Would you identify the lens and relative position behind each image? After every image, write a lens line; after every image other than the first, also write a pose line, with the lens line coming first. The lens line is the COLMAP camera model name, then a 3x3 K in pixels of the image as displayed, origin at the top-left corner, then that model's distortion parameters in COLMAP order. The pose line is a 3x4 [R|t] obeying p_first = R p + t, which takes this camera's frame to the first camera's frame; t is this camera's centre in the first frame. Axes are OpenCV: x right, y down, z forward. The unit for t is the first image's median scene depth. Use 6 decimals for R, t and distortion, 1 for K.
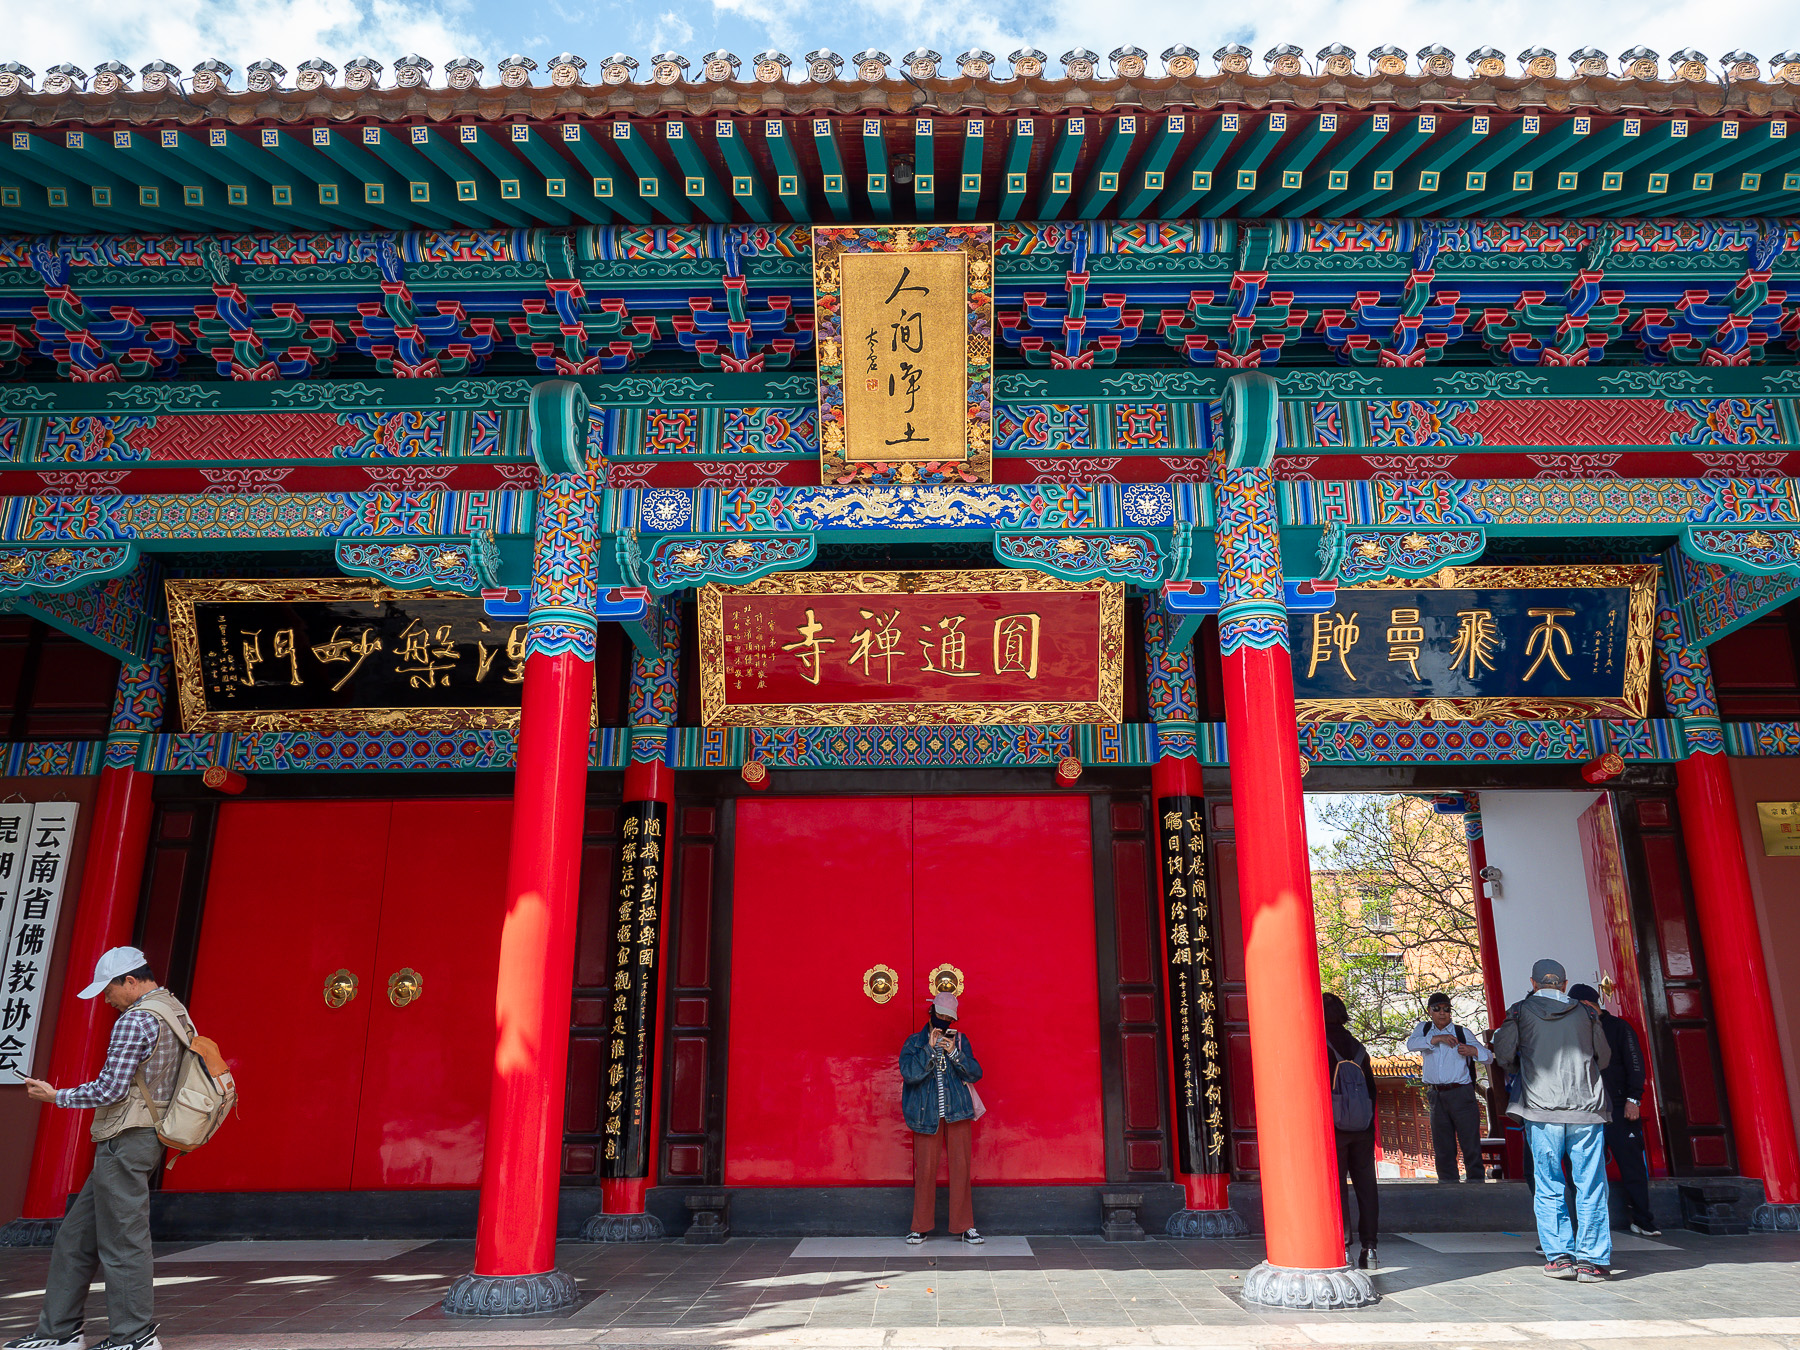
lens RADIAL K [[1321.6, 0, 900.0], [0, 1321.6, 675.0], [0, 0, 1]] dist [-0.009519, -0.004517]
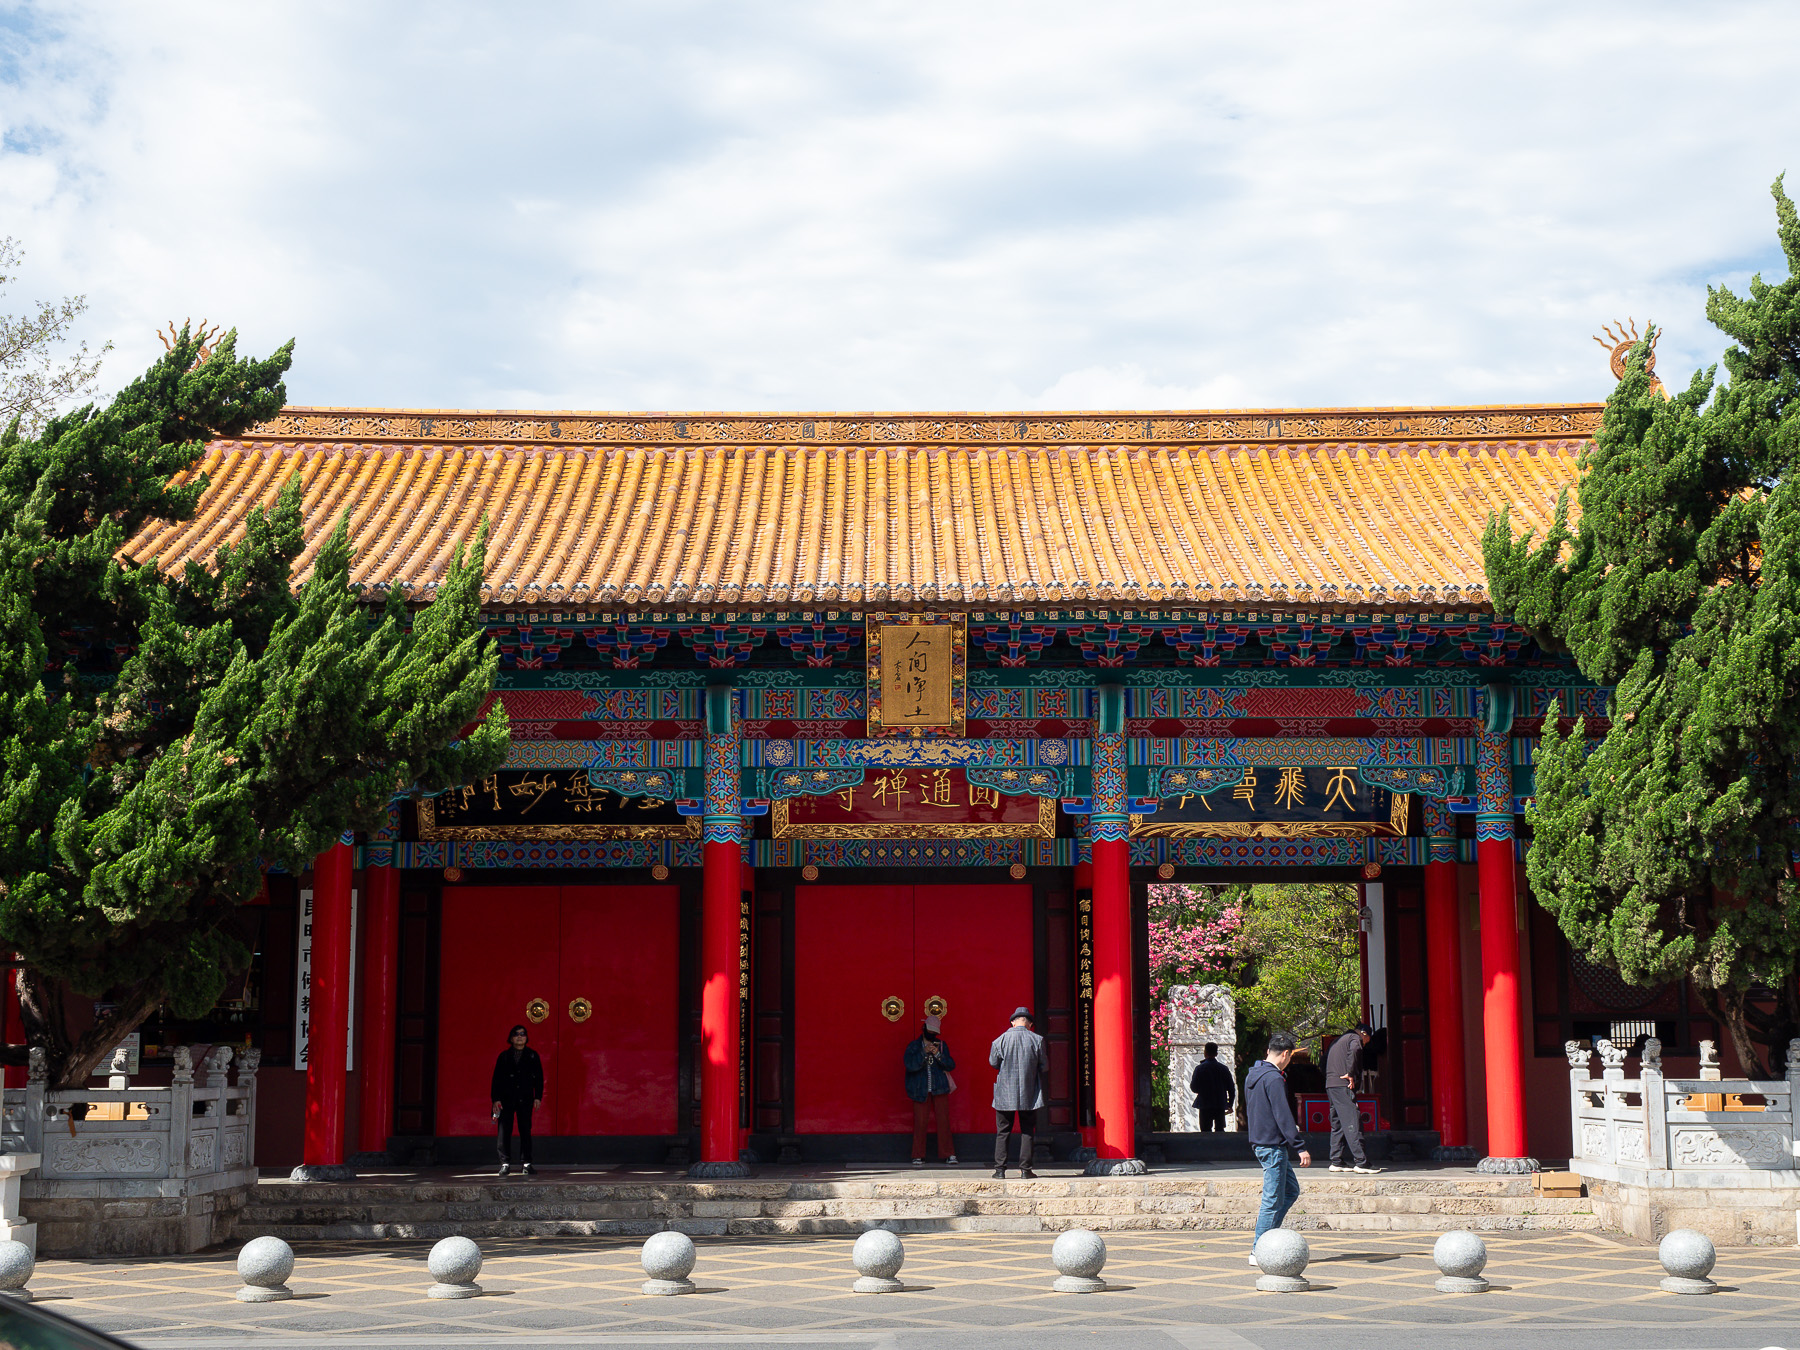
lens RADIAL K [[2430.5, 0, 900.0], [0, 2430.5, 675.0], [0, 0, 1]] dist [0.001316, 0.010817]
pose [[0.999720, 0.005103, 0.023105, -0.089354], [-0.008184, 0.990774, 0.135280, -0.648755], [-0.022201, -0.135431, 0.990538, -2.126775]]
